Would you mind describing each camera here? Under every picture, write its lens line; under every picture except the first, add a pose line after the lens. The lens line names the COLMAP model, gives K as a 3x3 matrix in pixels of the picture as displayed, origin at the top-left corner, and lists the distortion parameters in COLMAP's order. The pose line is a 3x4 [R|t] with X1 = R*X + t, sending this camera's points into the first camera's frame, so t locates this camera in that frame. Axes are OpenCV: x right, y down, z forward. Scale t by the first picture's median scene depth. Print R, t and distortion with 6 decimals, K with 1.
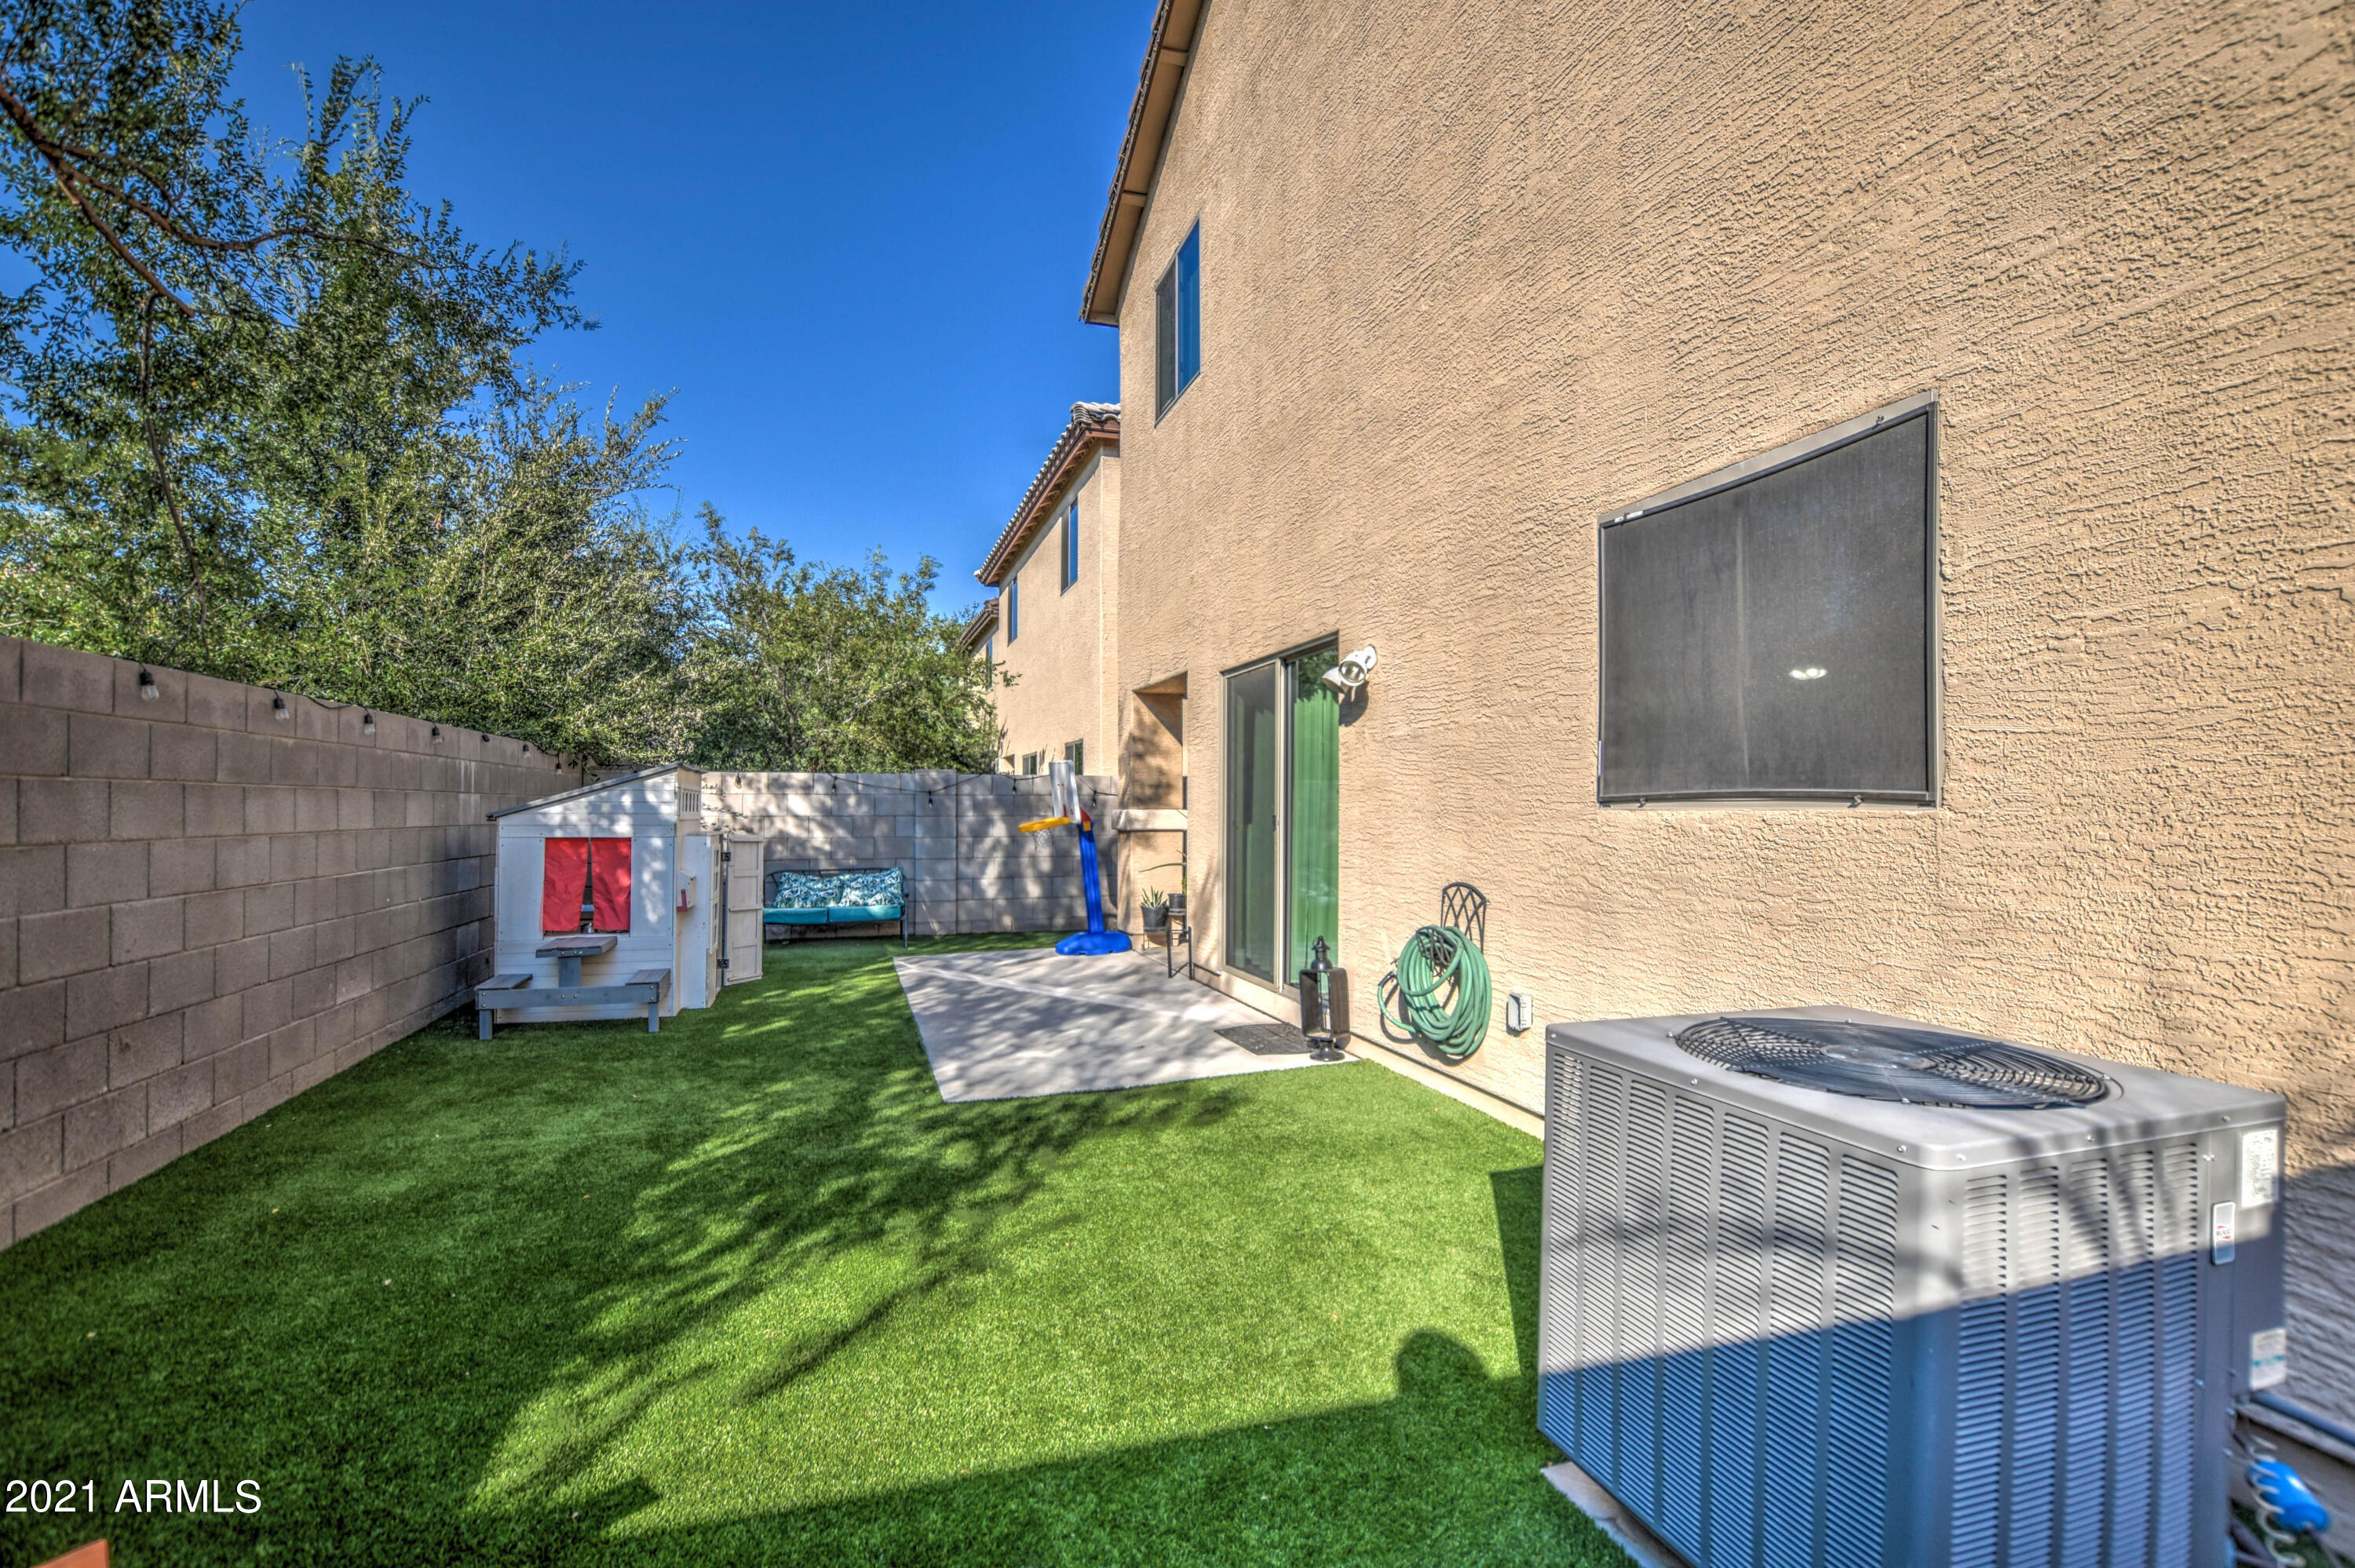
lens RADIAL K [[1063.9, 0, 1194.6], [0, 1063.9, 788.4], [0, 0, 1]] dist [-0.028477, 0.002135]
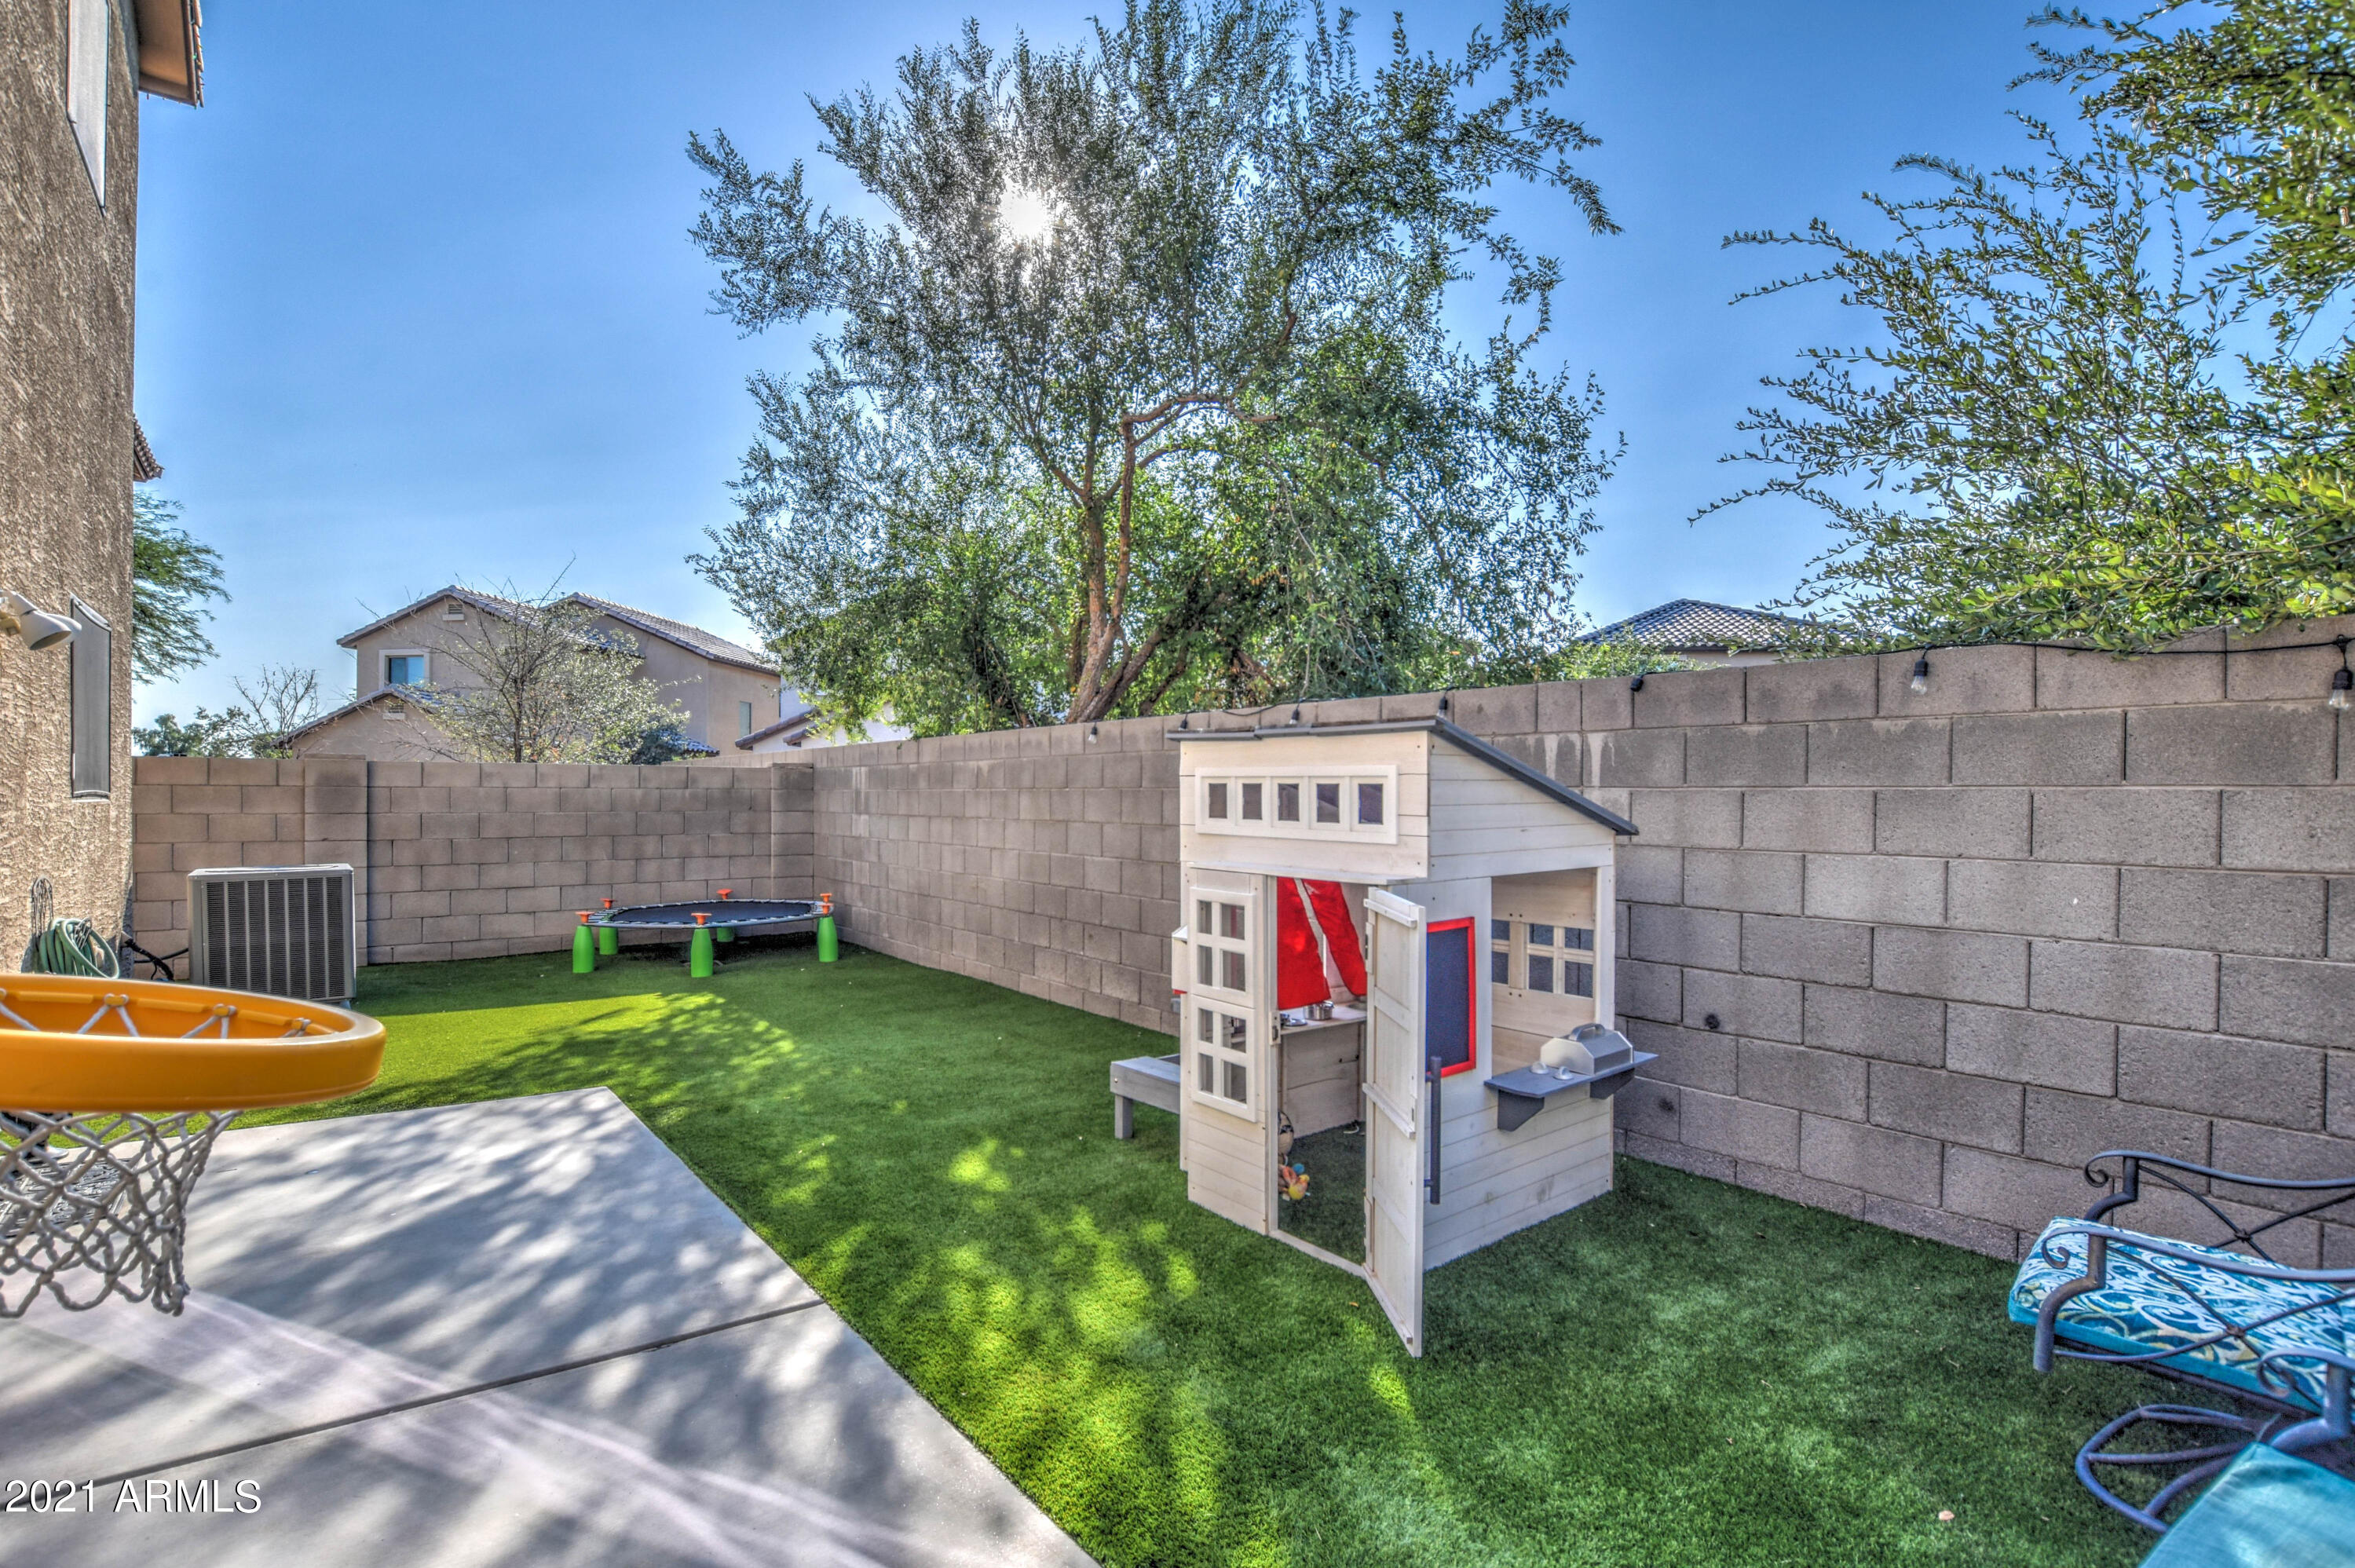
lens RADIAL K [[1064.0, 0, 1179.1], [0, 1064.0, 799.5], [0, 0, 1]] dist [-0.028477, 0.002135]
pose [[-0.926700, -0.009407, -0.375684, -0.250557], [-0.003515, 0.999860, -0.016365, 0.021687], [0.375786, -0.013845, -0.926603, 1.469271]]
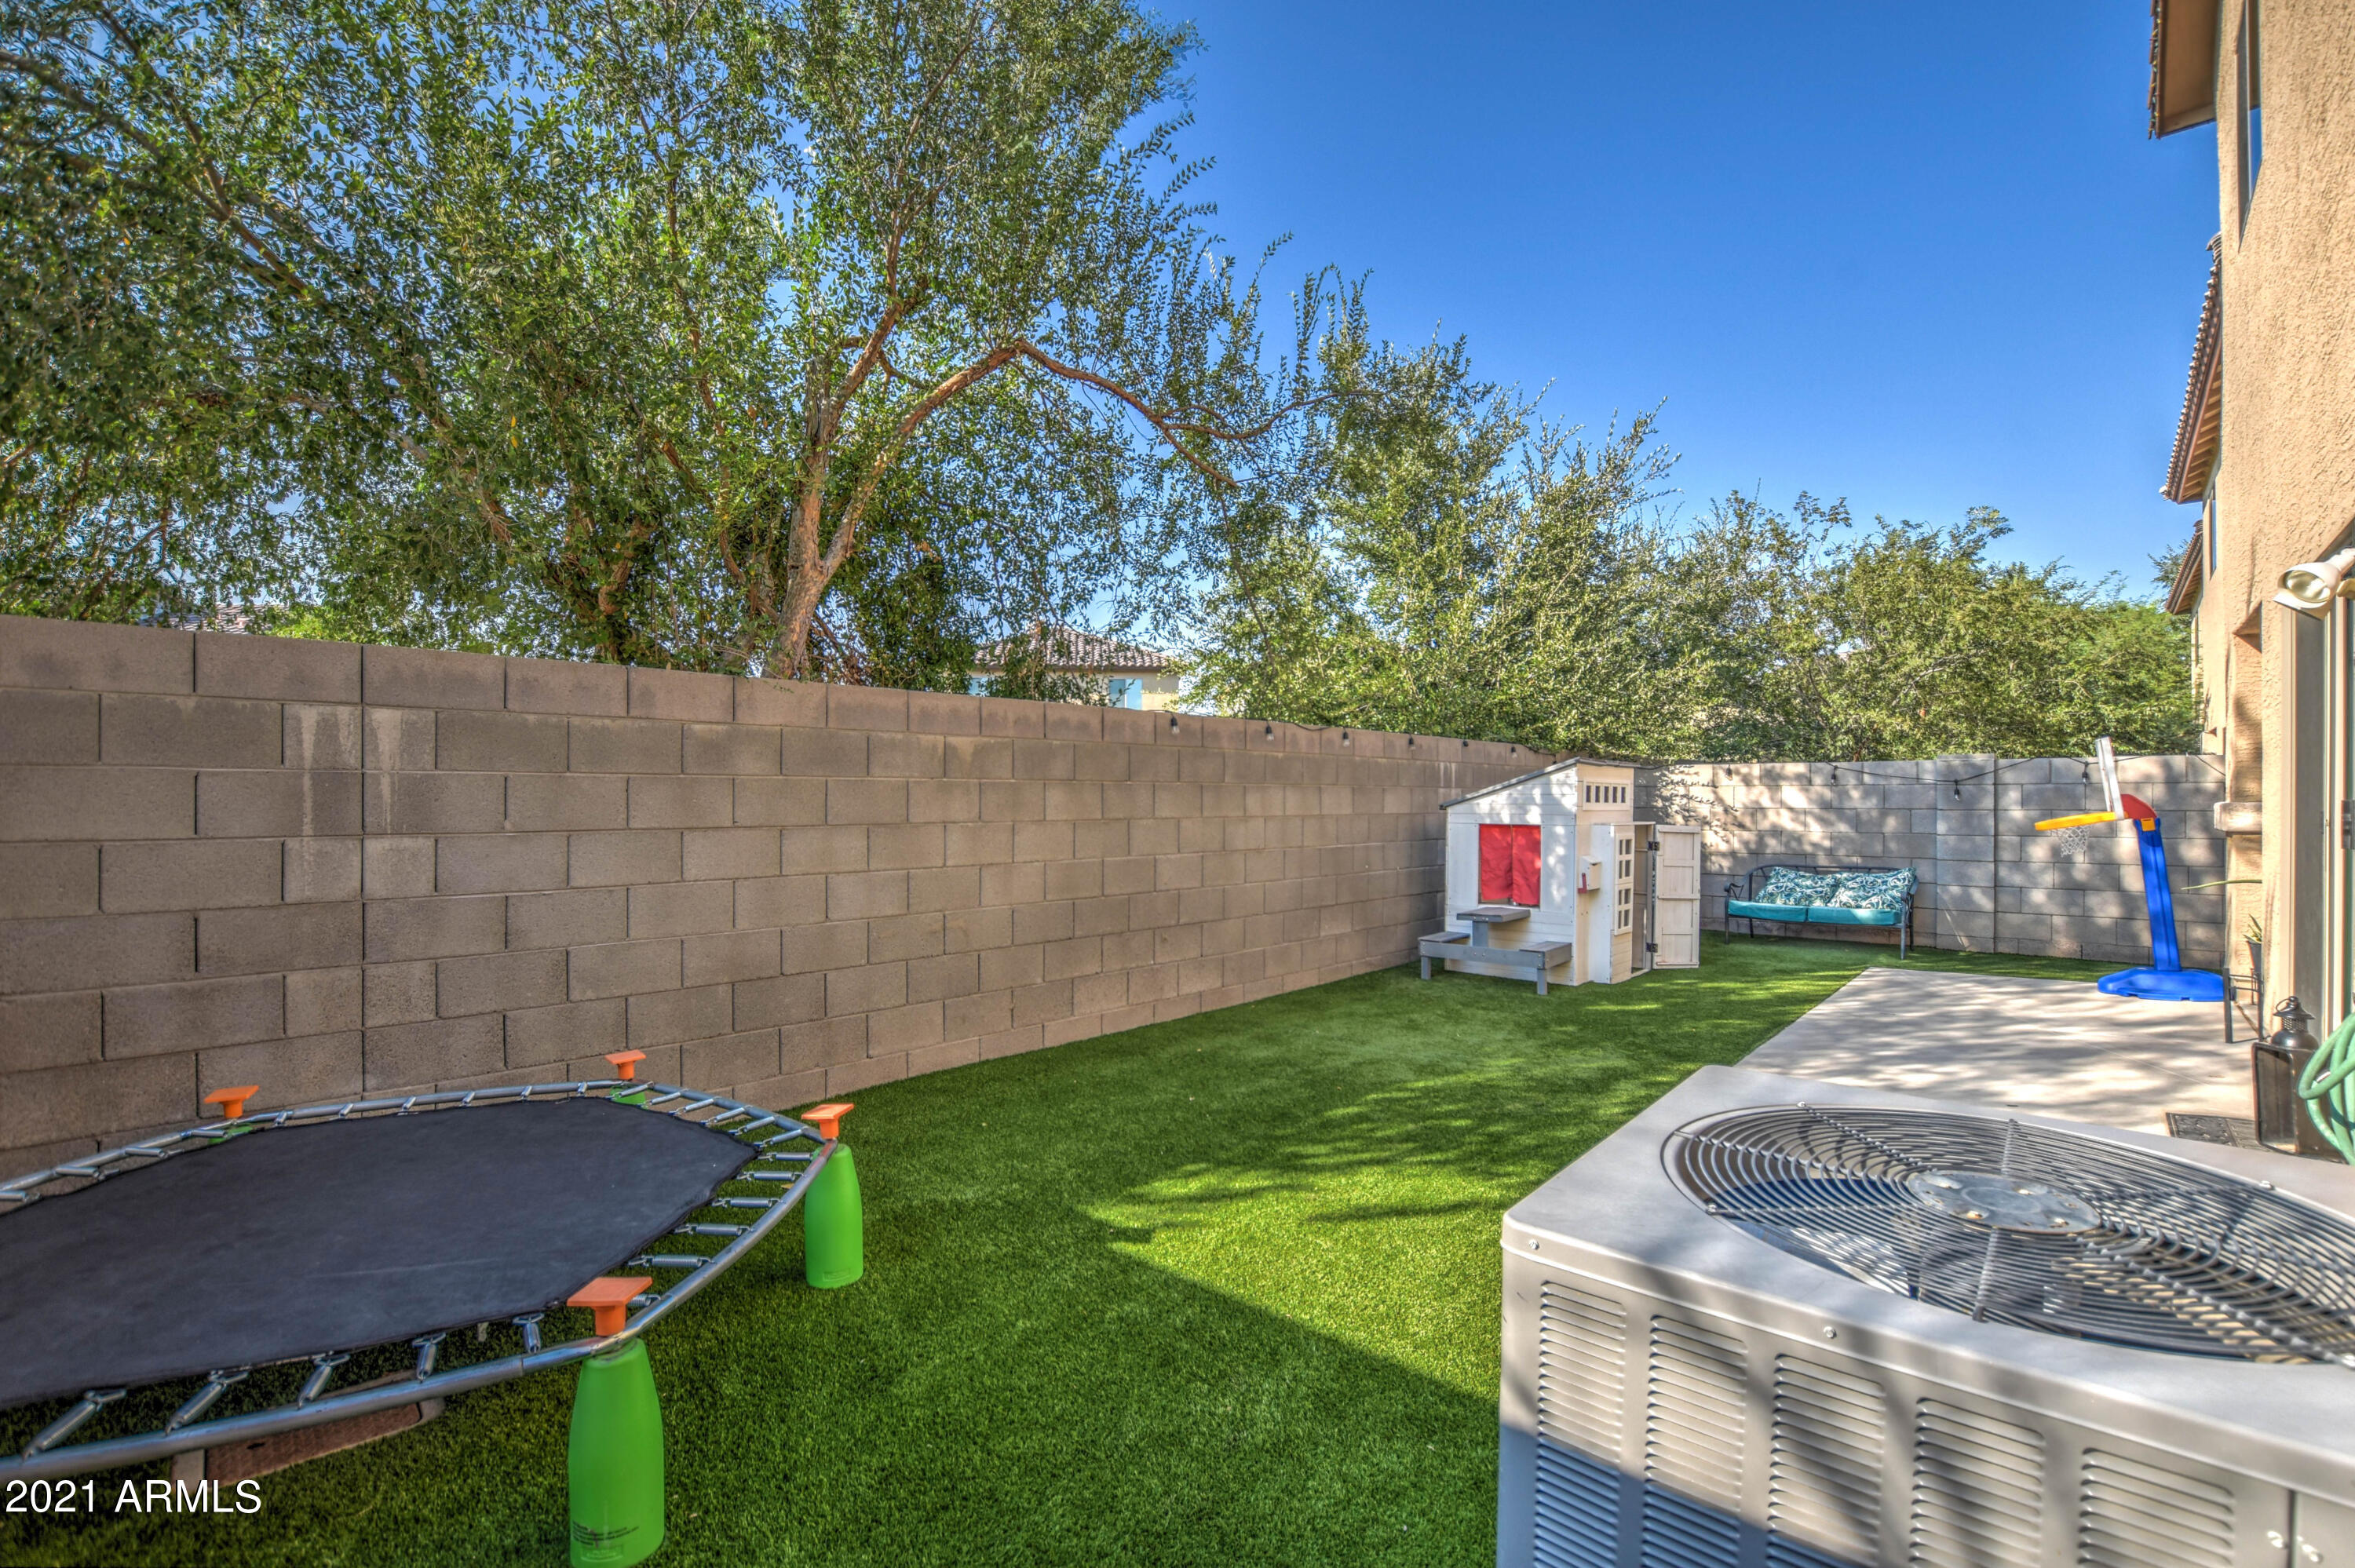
lens RADIAL K [[1063.9, 0, 1186.6], [0, 1063.9, 797.2], [0, 0, 1]] dist [-0.028477, 0.002135]
pose [[0.501276, -0.002822, -0.865283, 0.262313], [0.014809, 0.999876, 0.005318, 0.003662], [0.865161, -0.015480, 0.501256, 0.082645]]
